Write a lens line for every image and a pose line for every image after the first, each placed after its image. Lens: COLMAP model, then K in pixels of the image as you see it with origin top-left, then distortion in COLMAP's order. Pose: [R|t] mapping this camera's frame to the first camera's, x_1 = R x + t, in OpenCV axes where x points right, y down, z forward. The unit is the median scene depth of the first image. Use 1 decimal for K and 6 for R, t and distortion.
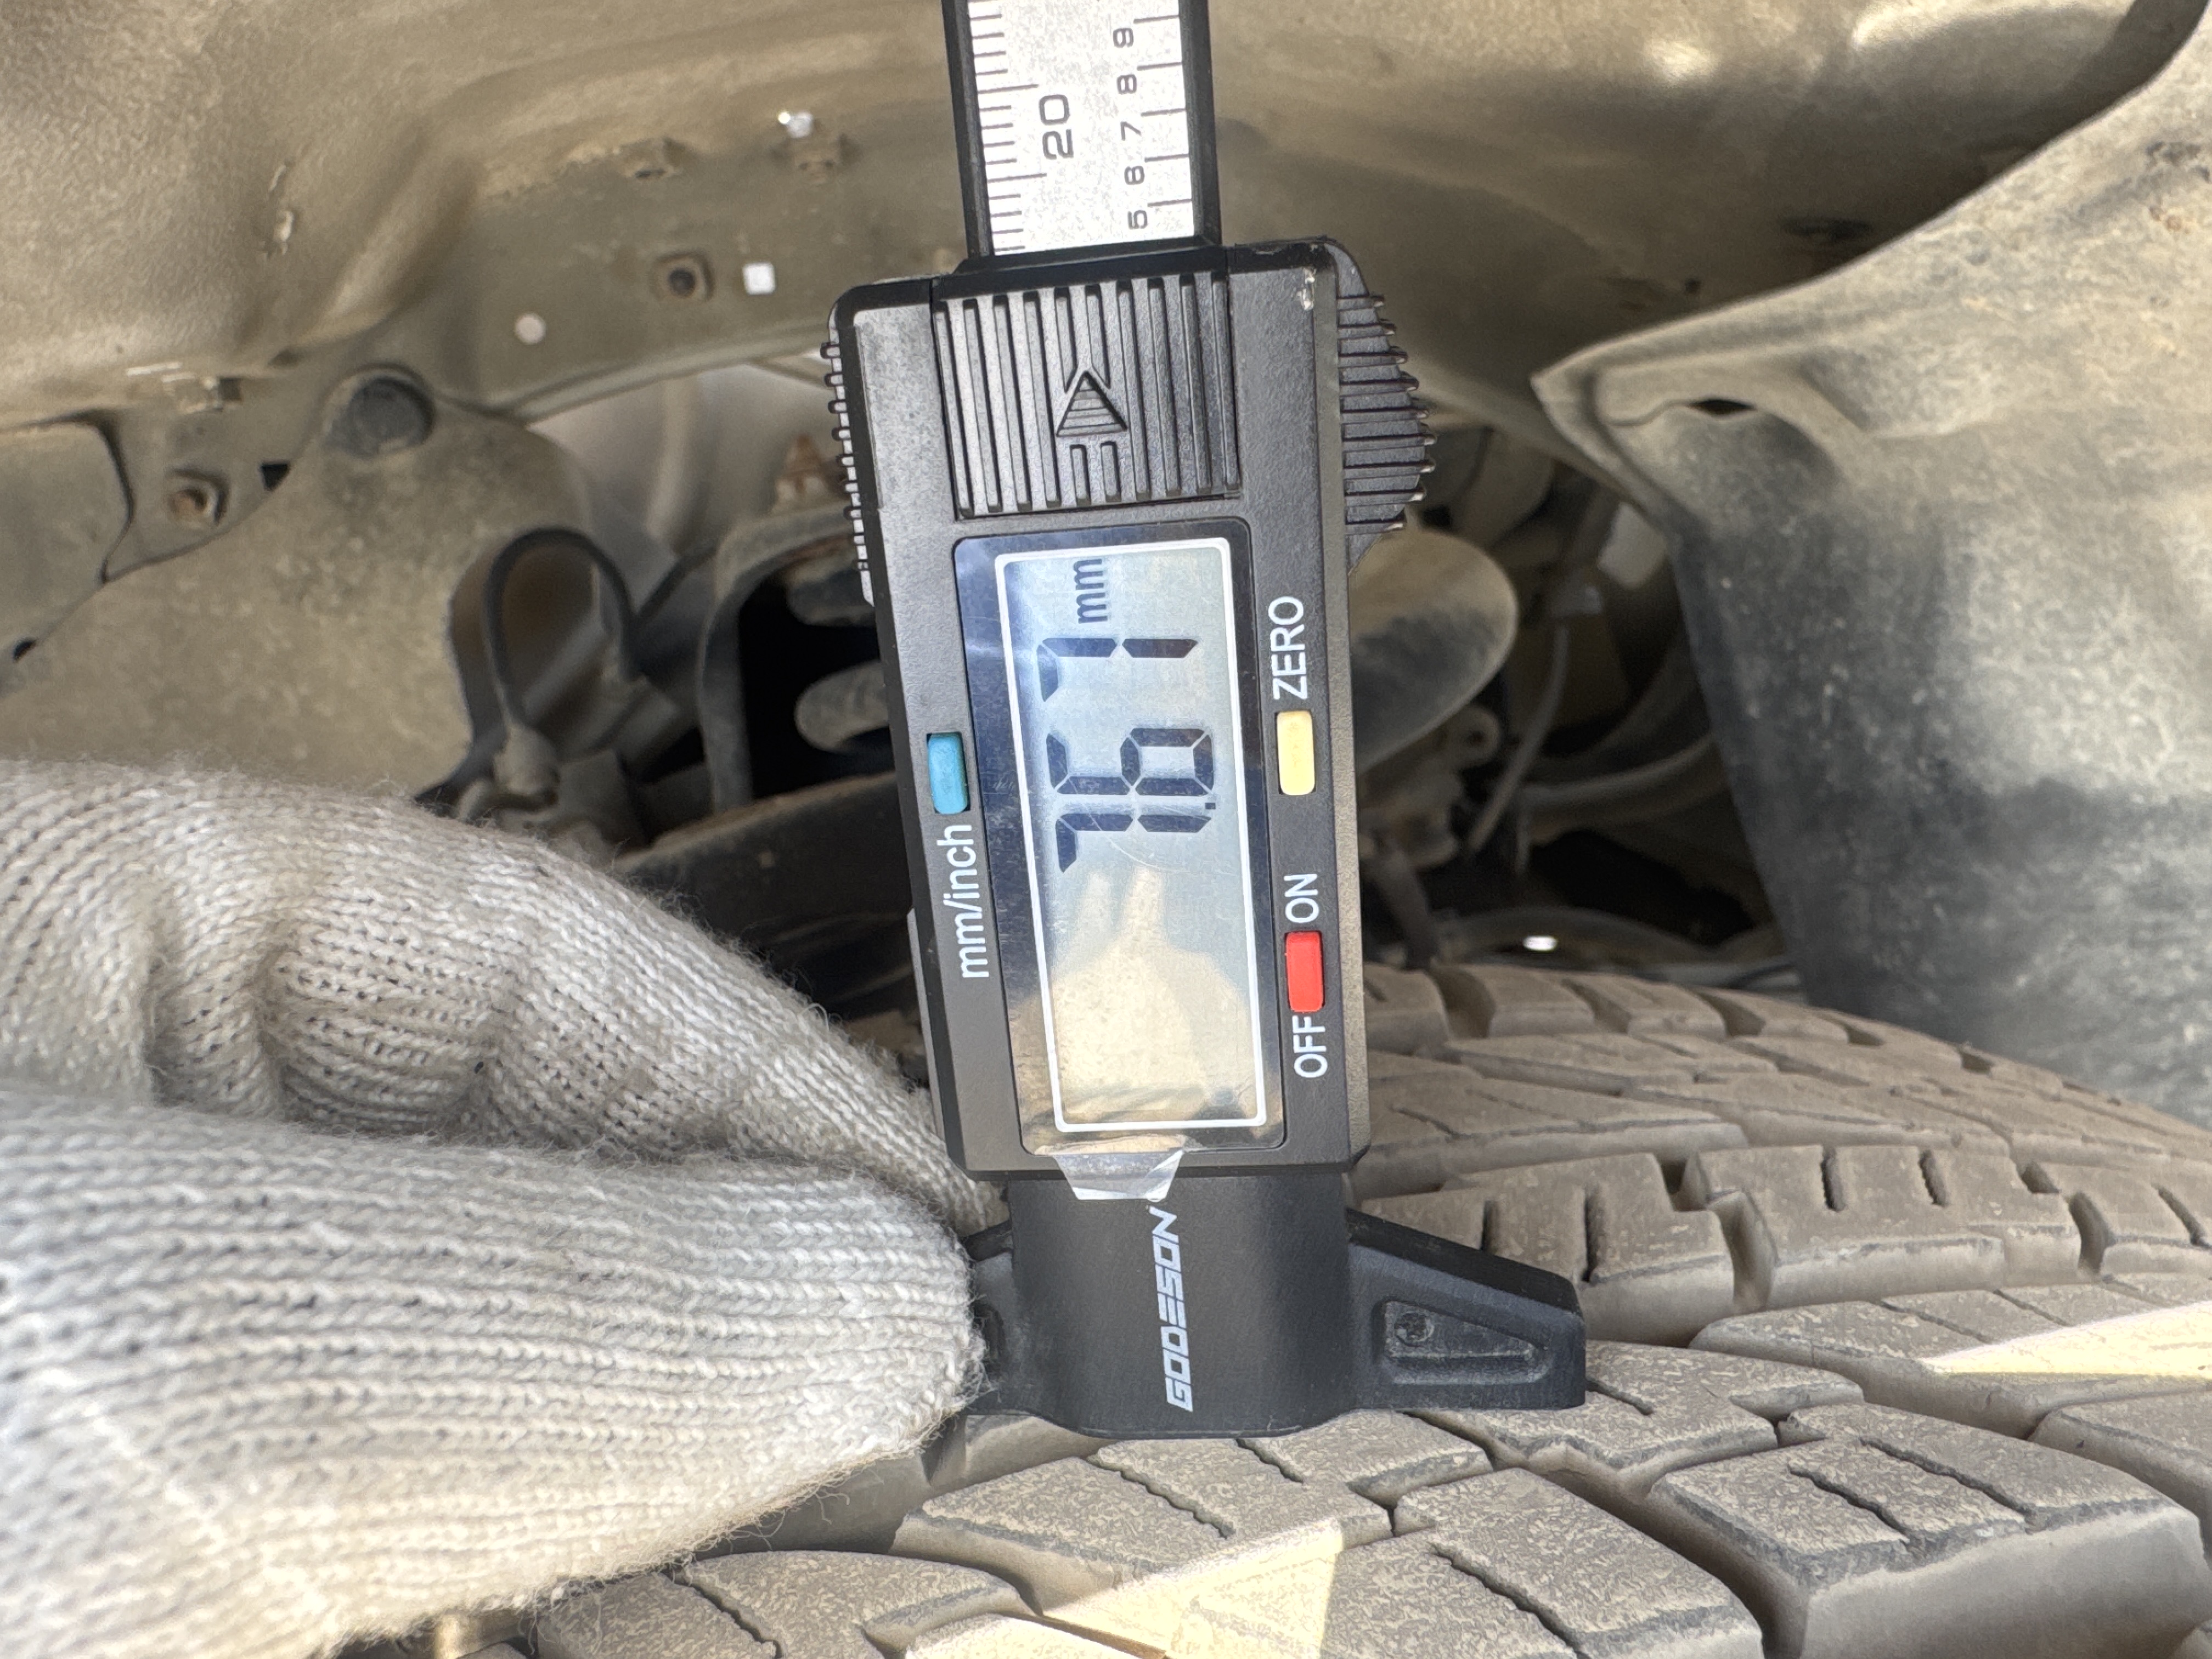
lens RADIAL K [[1593.5, 0, 1106.0], [0, 1593.5, 829.5], [0, 0, 1]] dist [0.003343, 0.001749]
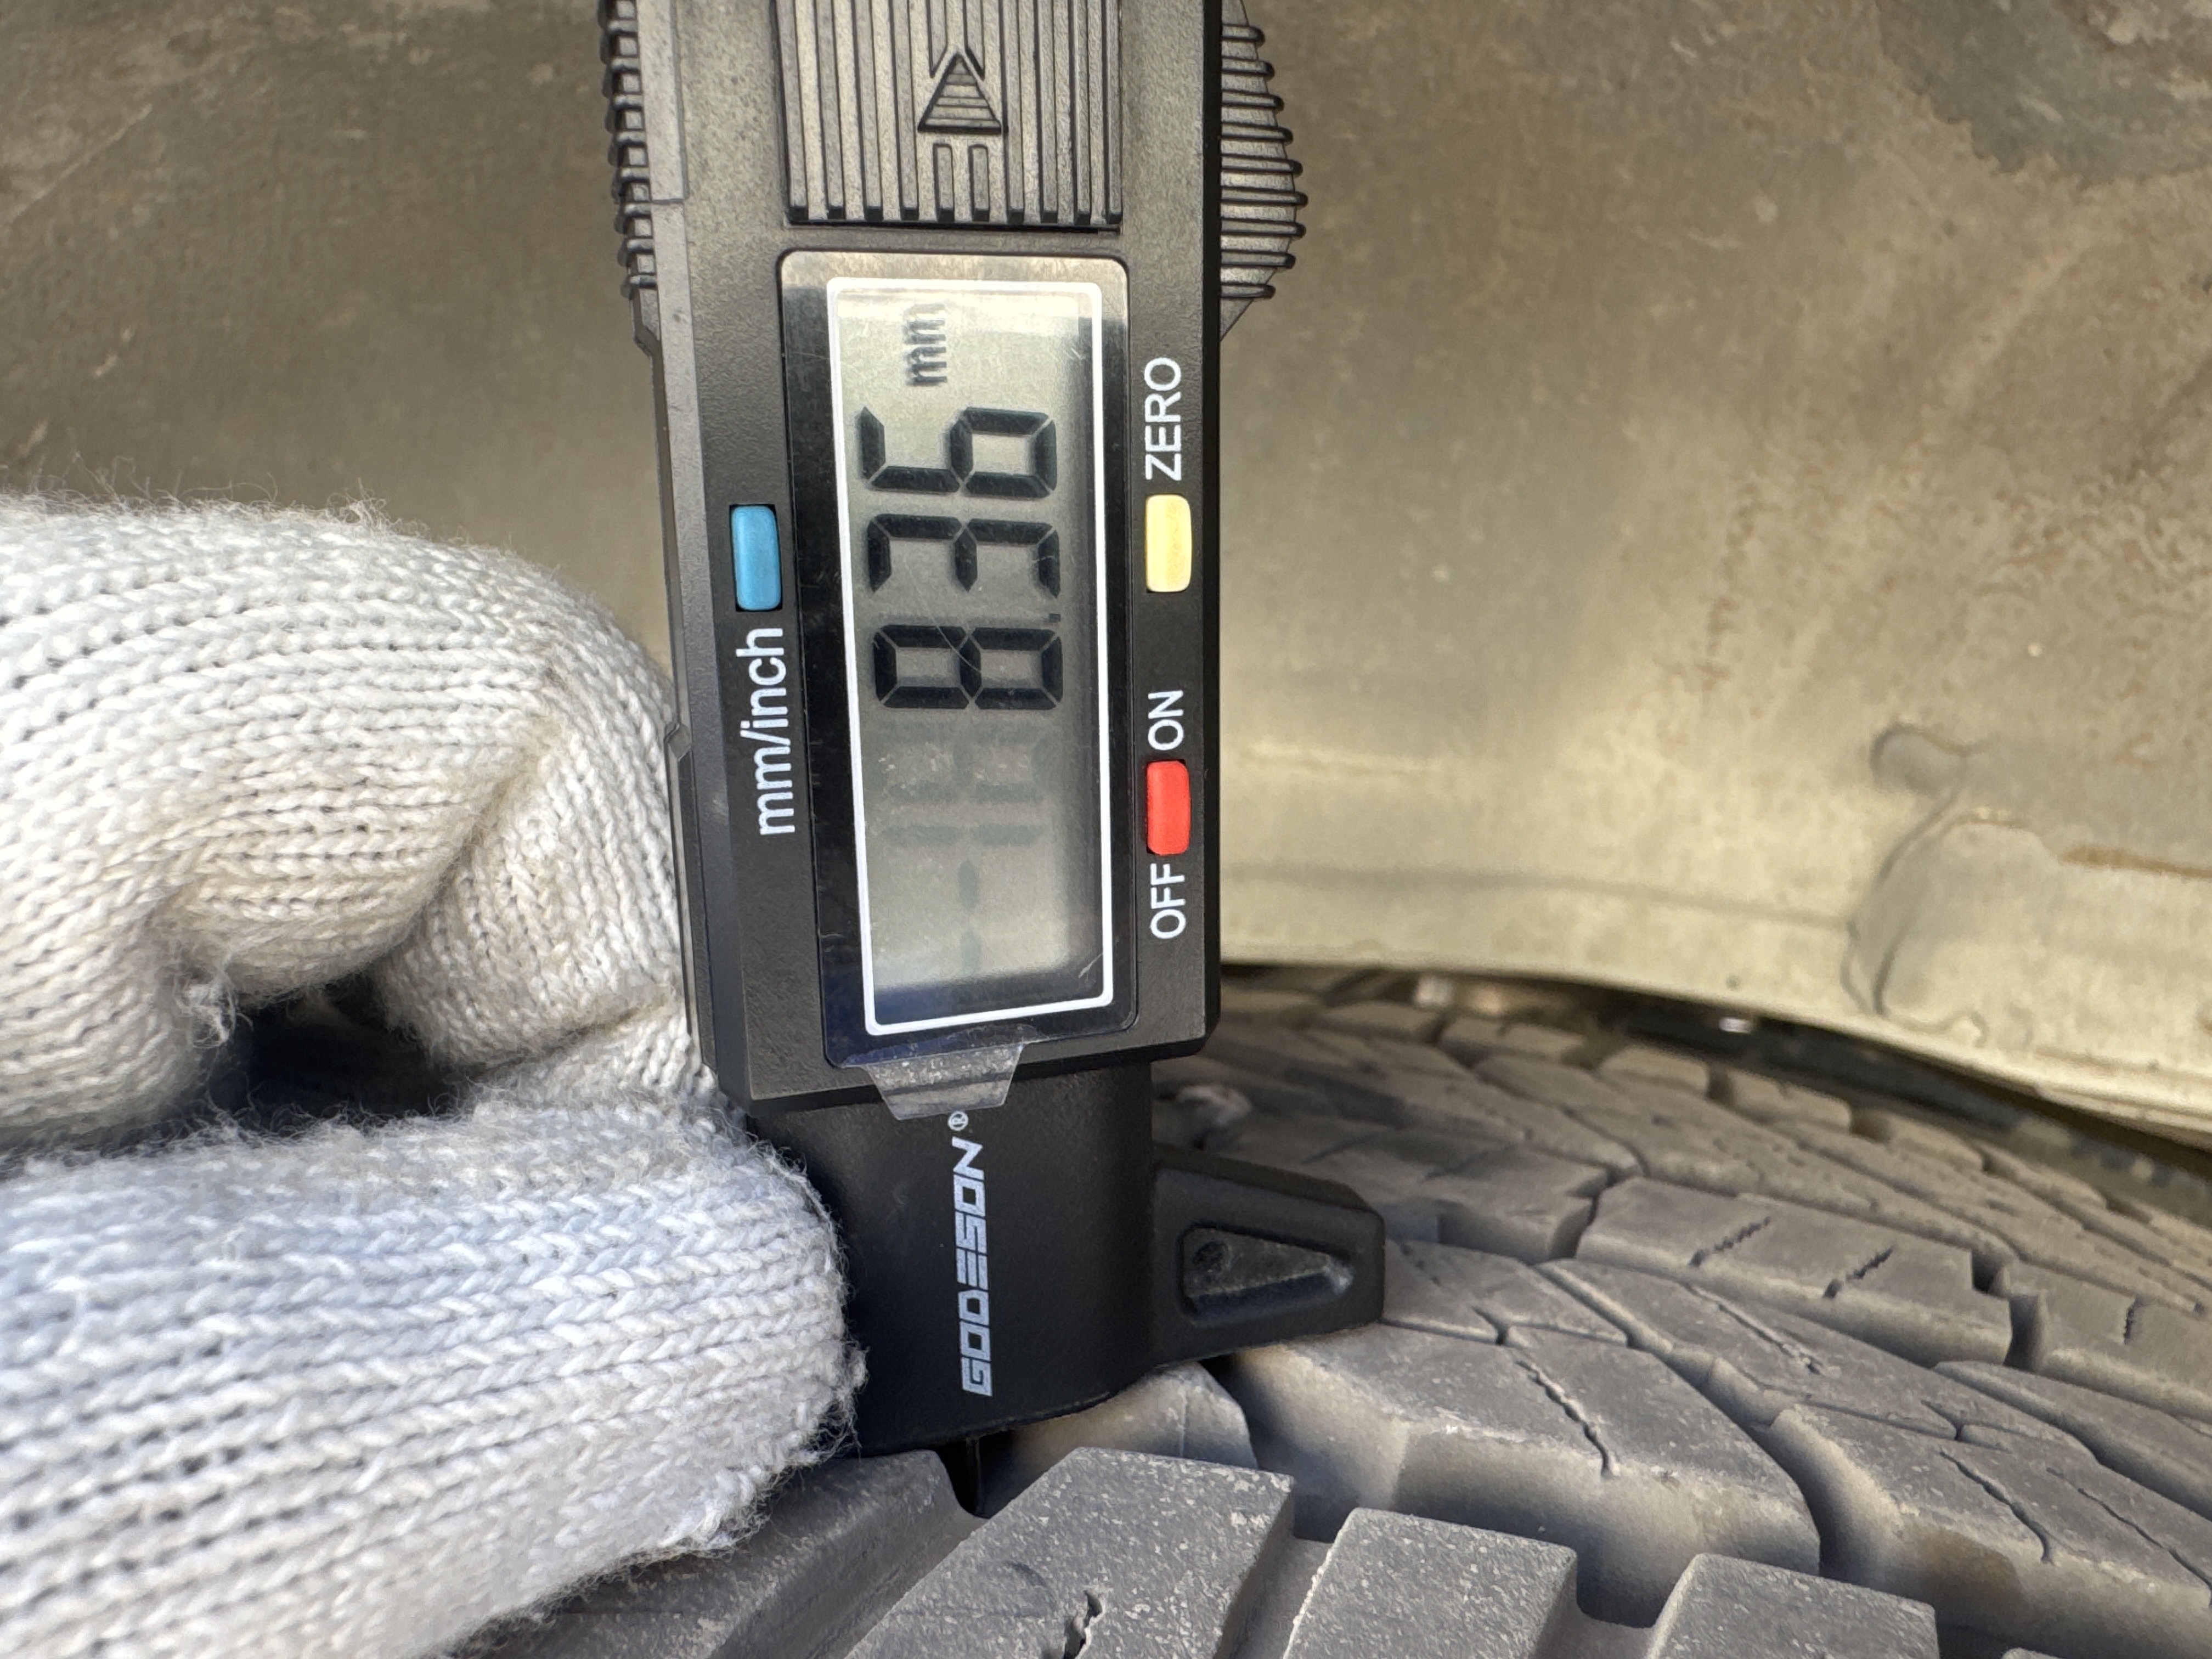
lens RADIAL K [[1593.5, 0, 1106.0], [0, 1593.5, 829.5], [0, 0, 1]] dist [0.003343, 0.001749]
pose [[0.904738, -0.024124, 0.425284, -0.272818], [0.067818, 0.993818, -0.087899, 0.173146], [-0.420534, 0.108368, 0.900782, 0.230438]]
